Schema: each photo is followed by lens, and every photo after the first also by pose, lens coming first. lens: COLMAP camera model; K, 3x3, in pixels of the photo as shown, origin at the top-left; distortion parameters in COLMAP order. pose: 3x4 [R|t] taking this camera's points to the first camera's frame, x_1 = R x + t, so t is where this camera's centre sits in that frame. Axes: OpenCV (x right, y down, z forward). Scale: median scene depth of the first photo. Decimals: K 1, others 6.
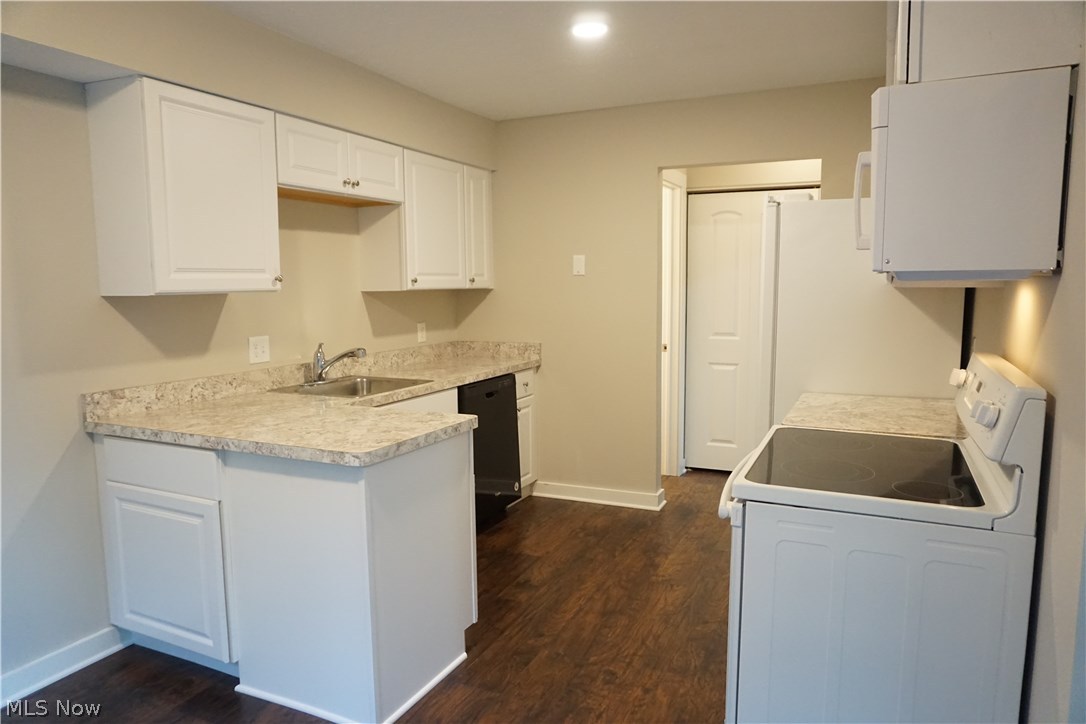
lens RADIAL K [[729.2, 0, 537.7], [0, 729.2, 367.4], [0, 0, 1]] dist [-0.045924, 0.033566]
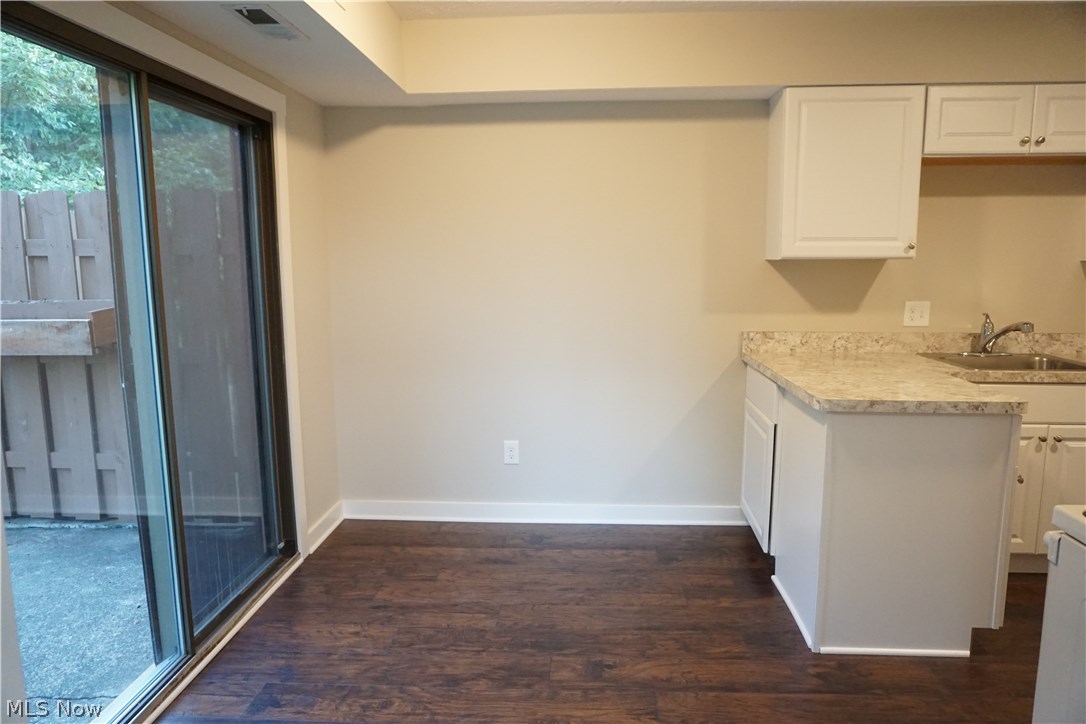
lens RADIAL K [[729.2, 0, 537.7], [0, 729.2, 367.4], [0, 0, 1]] dist [-0.045924, 0.033566]
pose [[0.365395, 0.144686, -0.919539, 0.433824], [-0.106744, 0.987843, 0.113017, -0.008314], [0.924712, 0.056859, 0.376398, 0.109158]]
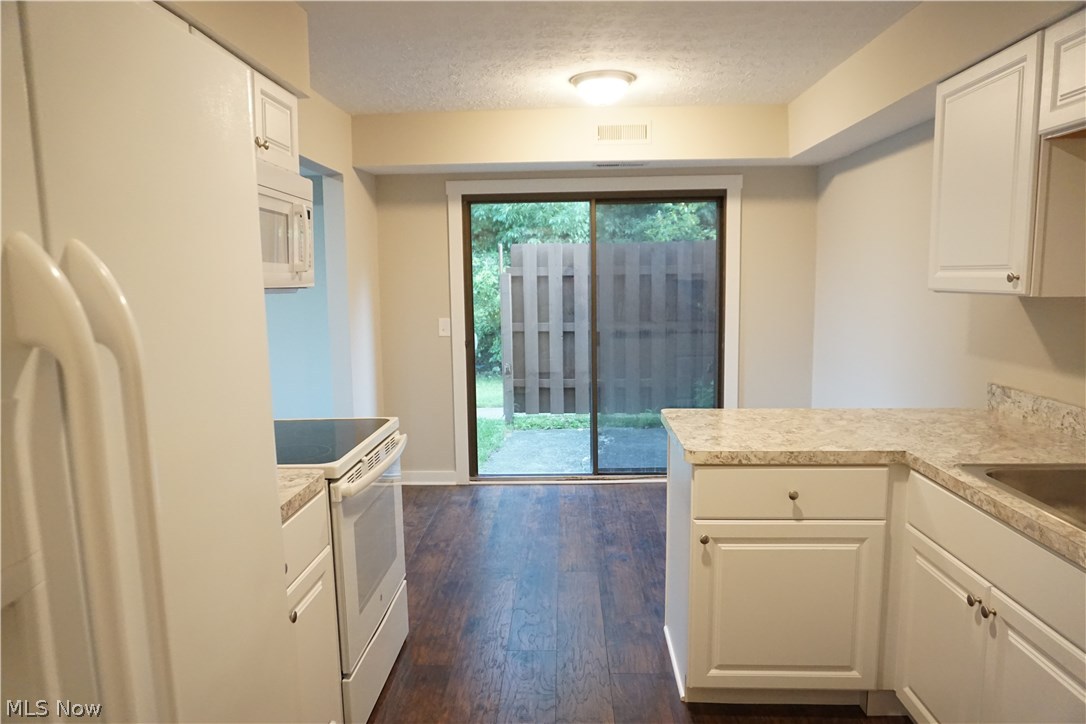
lens RADIAL K [[737.2, 0, 548.2], [0, 737.2, 363.7], [0, 0, 1]] dist [0.052891, -0.000254]
pose [[-0.914865, 0.070580, -0.397544, 0.353662], [-0.025655, 0.972451, 0.231689, -0.199241], [0.402945, 0.222163, -0.887851, 1.482953]]
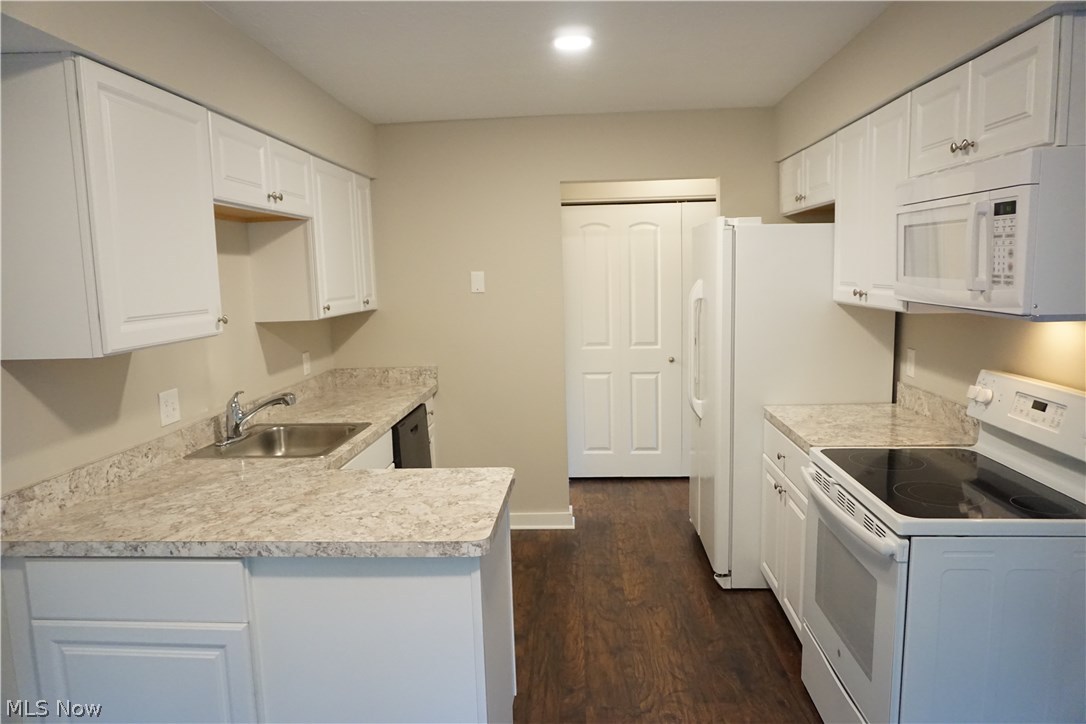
lens RADIAL K [[729.2, 0, 537.7], [0, 729.2, 367.4], [0, 0, 1]] dist [-0.045924, 0.033566]
pose [[0.928543, -0.065663, 0.365373, -0.327772], [0.063036, 0.997828, 0.019128, -0.063413], [-0.365835, 0.005270, 0.930665, 0.136811]]
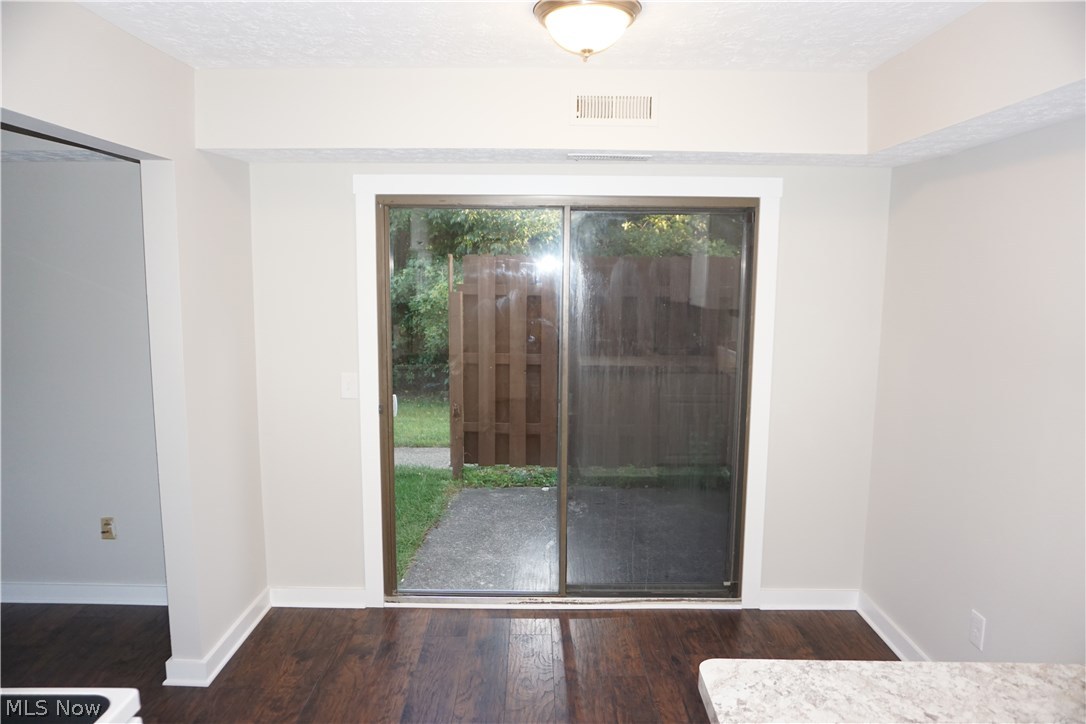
lens RADIAL K [[729.2, 0, 537.7], [0, 729.2, 367.4], [0, 0, 1]] dist [-0.045924, 0.033566]
pose [[-0.905404, 0.058368, -0.420519, 0.110166], [-0.050261, 0.968802, 0.242685, -0.204949], [0.421565, 0.240864, -0.874224, 1.002198]]
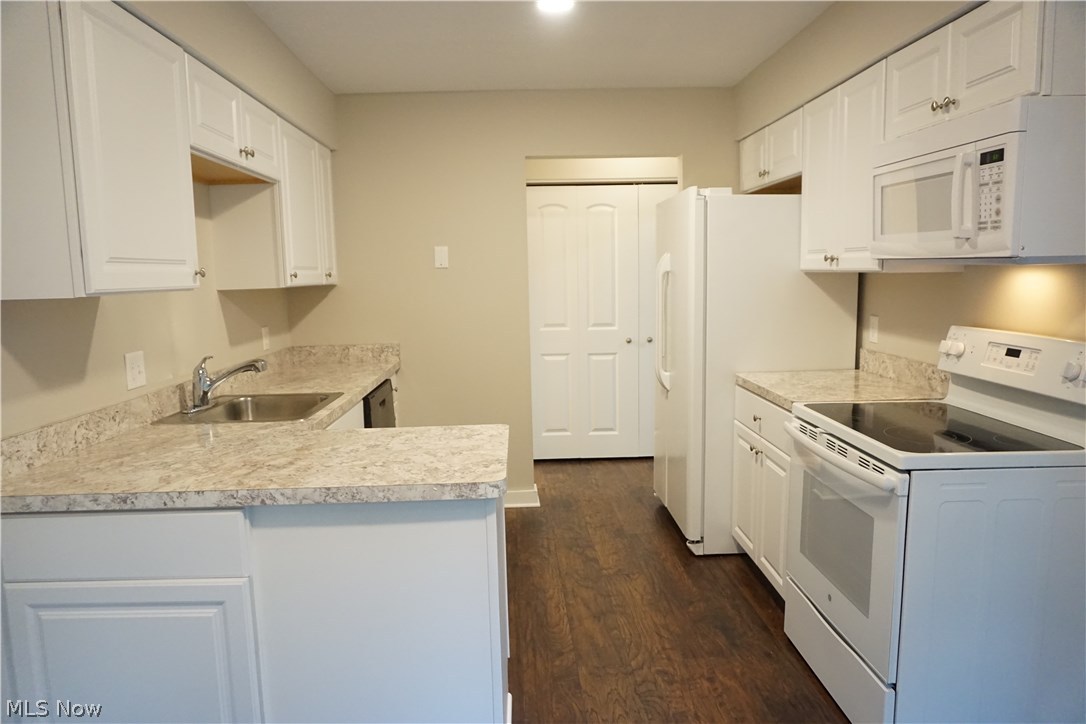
lens RADIAL K [[729.2, 0, 537.7], [0, 729.2, 367.4], [0, 0, 1]] dist [-0.045924, 0.033566]
pose [[0.888101, -0.069586, 0.454350, -0.391093], [0.067567, 0.997500, 0.020702, -0.016104], [-0.454655, 0.012314, 0.890583, 0.172512]]
